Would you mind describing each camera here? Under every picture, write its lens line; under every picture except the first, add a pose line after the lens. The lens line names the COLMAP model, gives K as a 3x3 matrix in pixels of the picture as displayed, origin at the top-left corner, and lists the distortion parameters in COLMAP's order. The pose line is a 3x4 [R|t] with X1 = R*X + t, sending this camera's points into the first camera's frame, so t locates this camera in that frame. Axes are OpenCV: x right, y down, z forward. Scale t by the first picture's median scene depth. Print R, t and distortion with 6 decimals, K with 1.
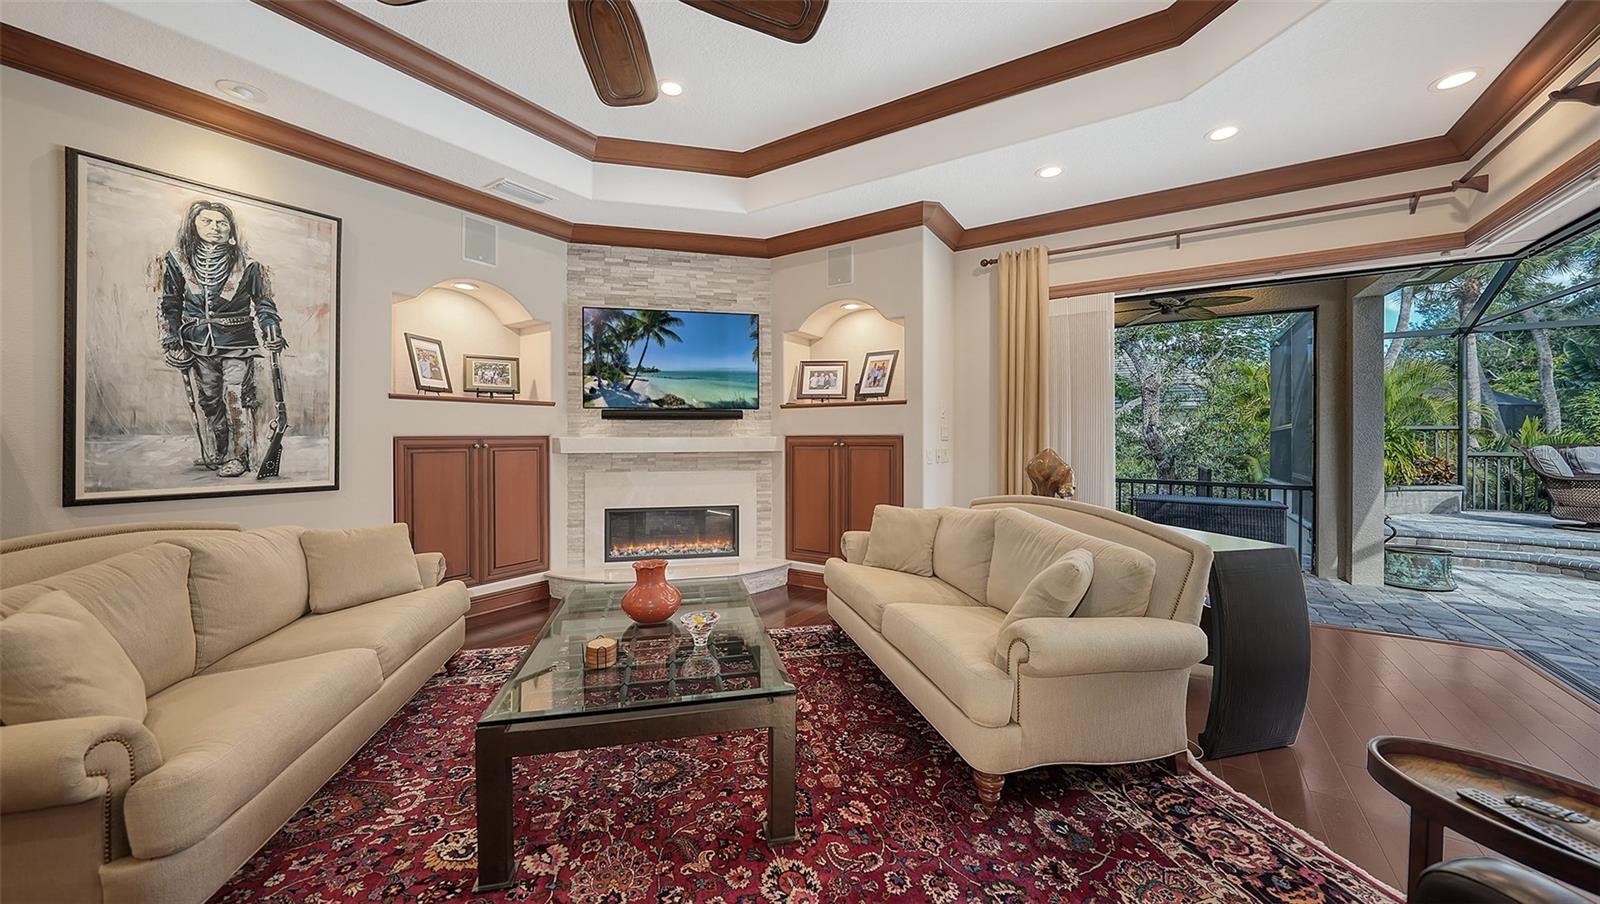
lens RADIAL K [[558.4, 0, 811.4], [0, 558.4, 438.4], [0, 0, 1]] dist [0.000595, -0.000011]
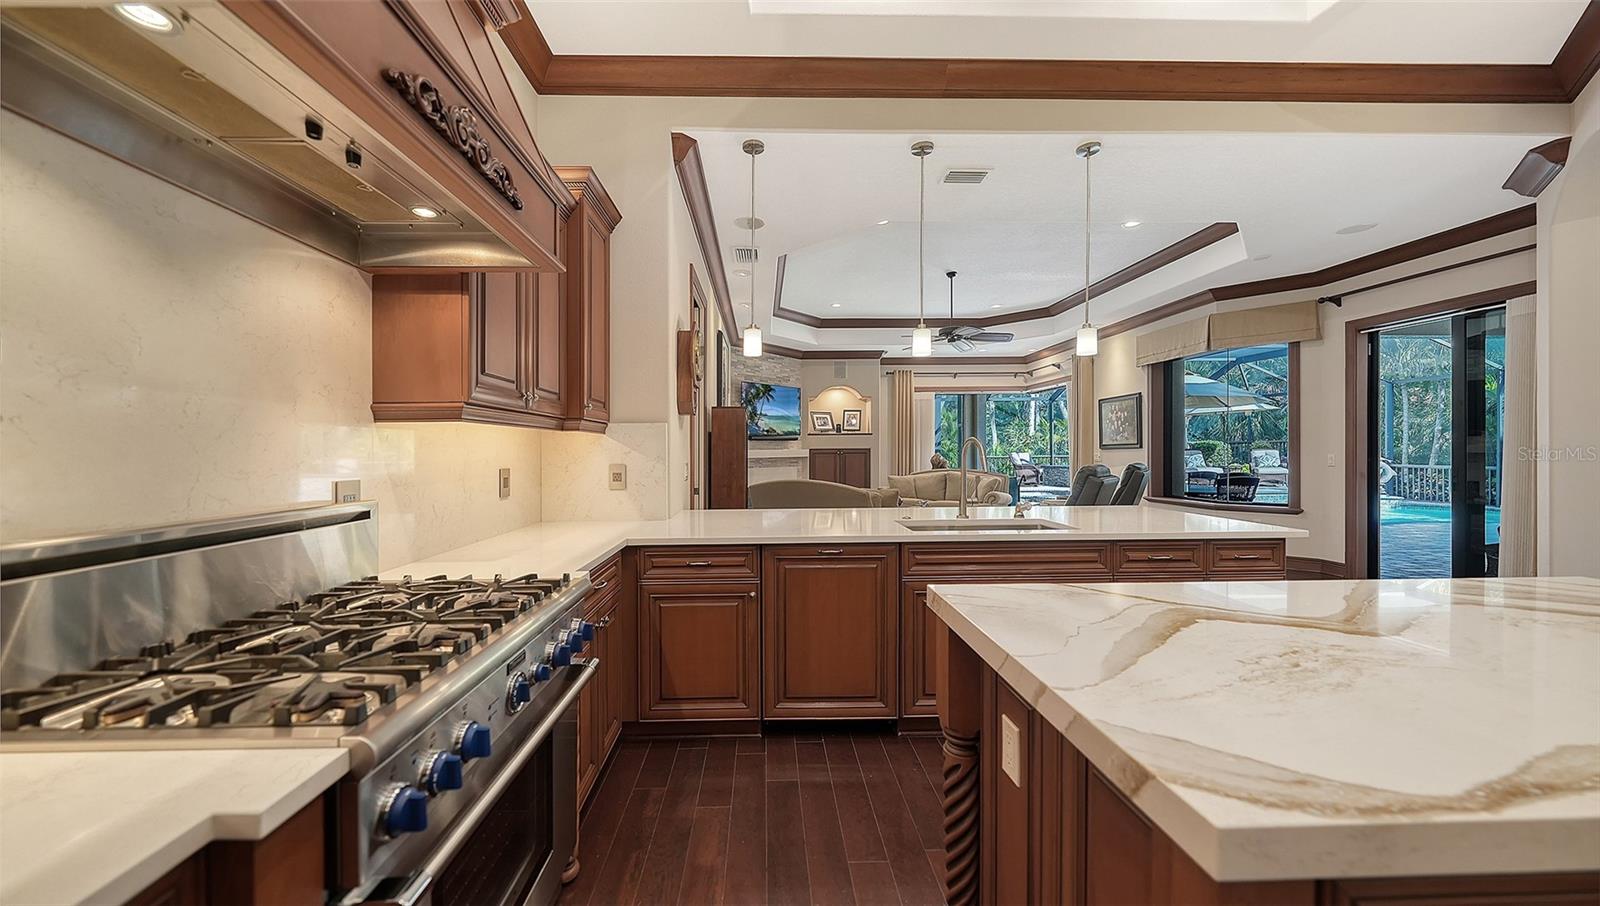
lens RADIAL K [[557.6, 0, 792.1], [0, 557.6, 450.0], [0, 0, 1]] dist [0.000130, 0.000199]
pose [[0.813650, -0.005526, 0.581328, -1.319018], [0.012451, 0.999891, -0.007922, 0.015447], [-0.581221, 0.013684, 0.813631, -0.618232]]
